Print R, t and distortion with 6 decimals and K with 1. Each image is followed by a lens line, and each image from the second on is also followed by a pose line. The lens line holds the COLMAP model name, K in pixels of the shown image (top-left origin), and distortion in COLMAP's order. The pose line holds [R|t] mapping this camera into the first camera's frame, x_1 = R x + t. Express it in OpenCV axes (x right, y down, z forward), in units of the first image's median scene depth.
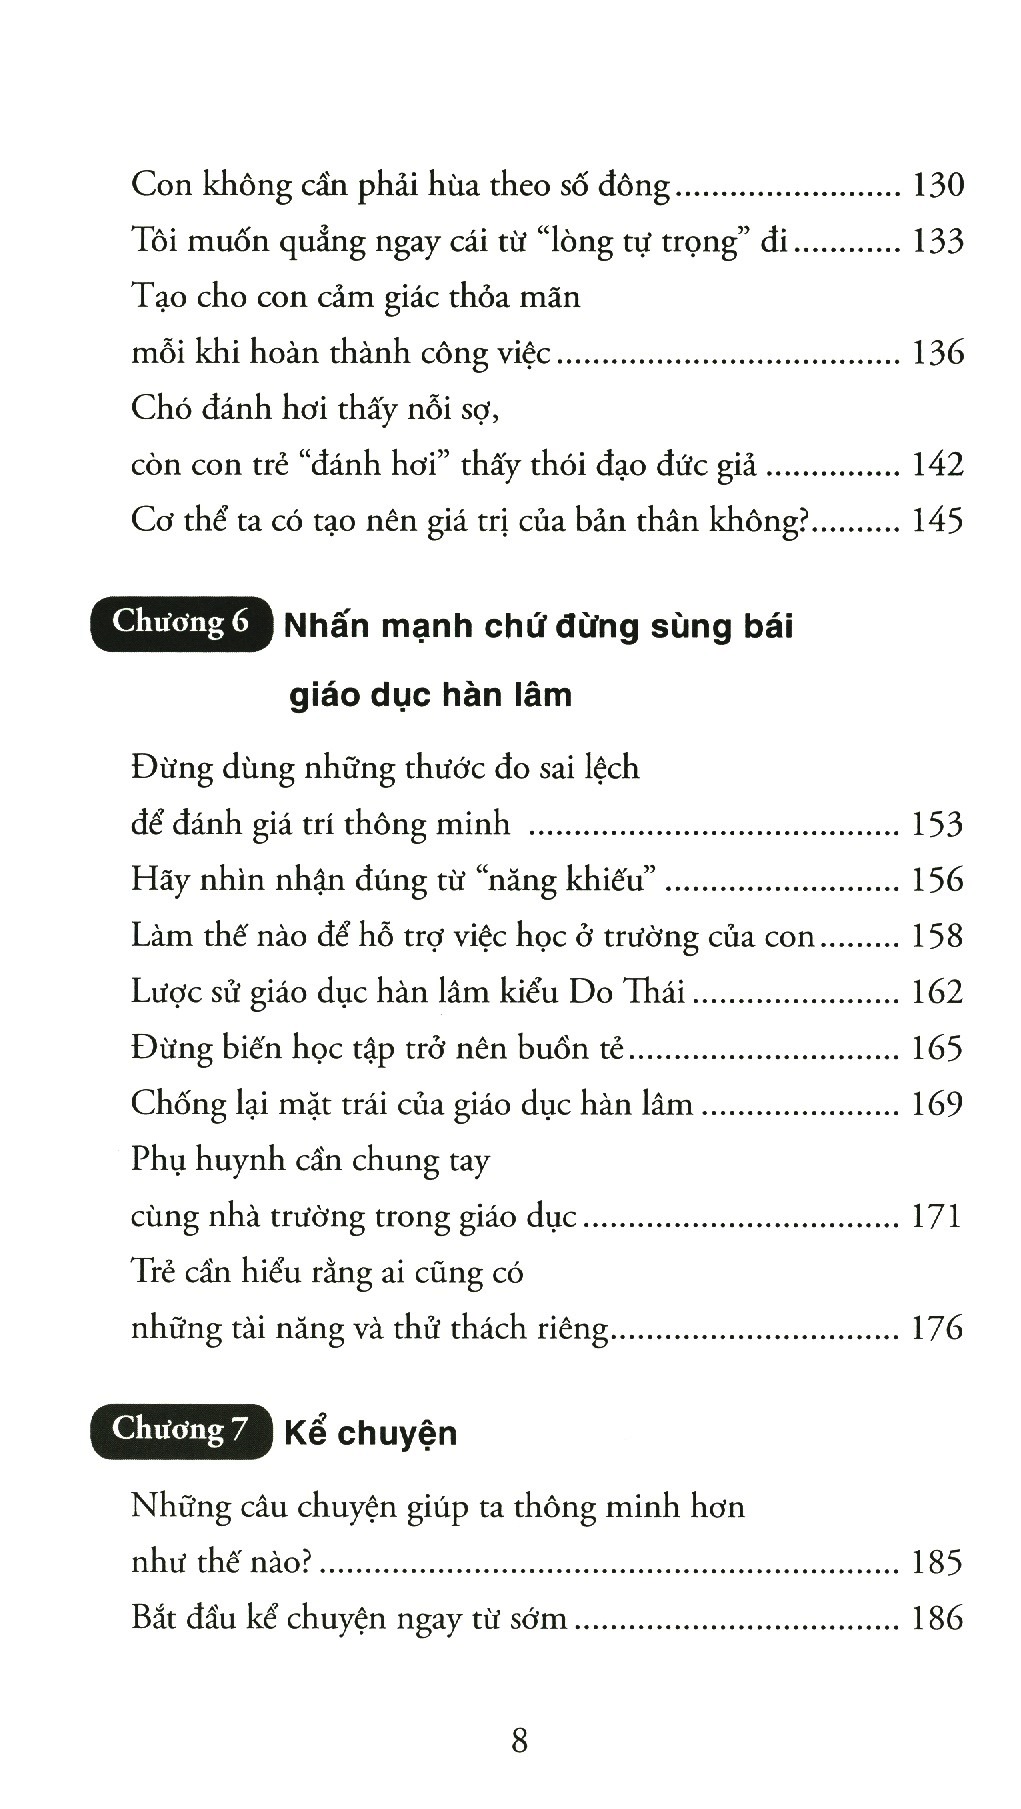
lens RADIAL K [[1647.5, 0, 510.5], [0, 1647.5, 904.5], [0, 0, 1]] dist [-0.000844, 0.003499]
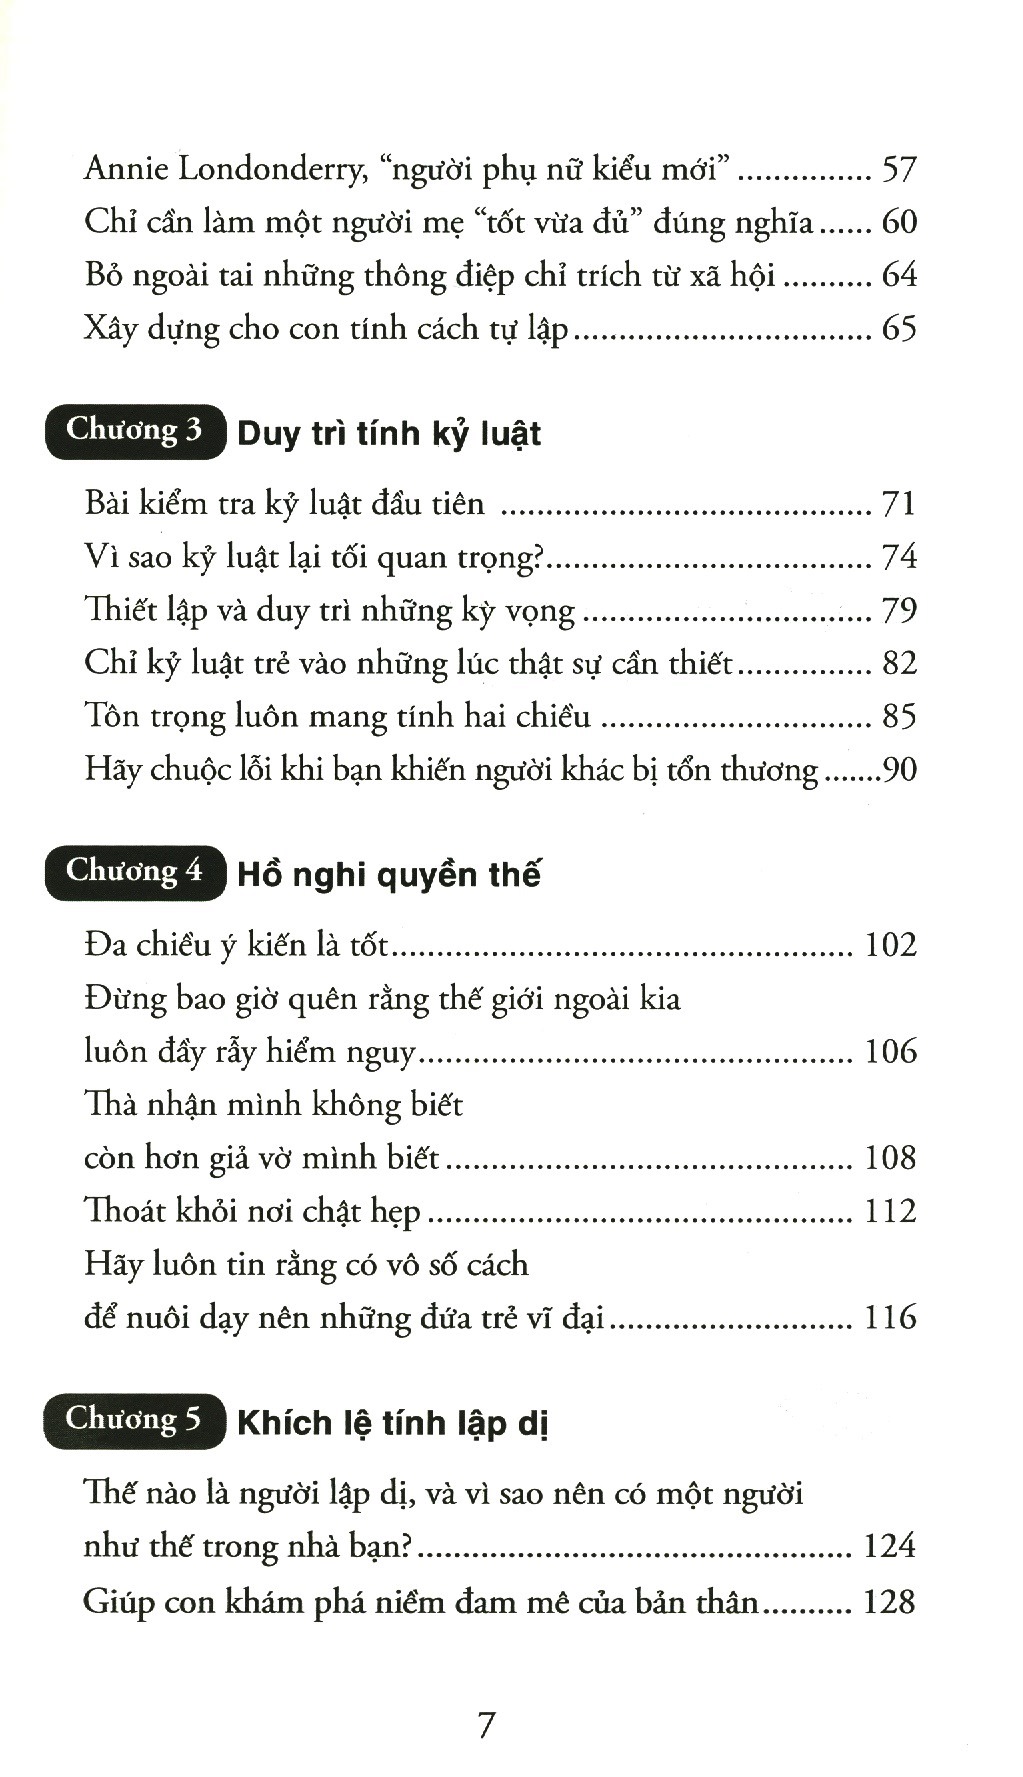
lens RADIAL K [[1649.0, 0, 511.5], [0, 1649.0, 888.5], [0, 0, 1]] dist [-0.002716, -0.007113]
pose [[0.999624, 0.000821, 0.027390, -0.000096], [-0.000801, 0.999999, -0.000757, -0.276073], [-0.027390, 0.000734, 0.999625, -0.000330]]
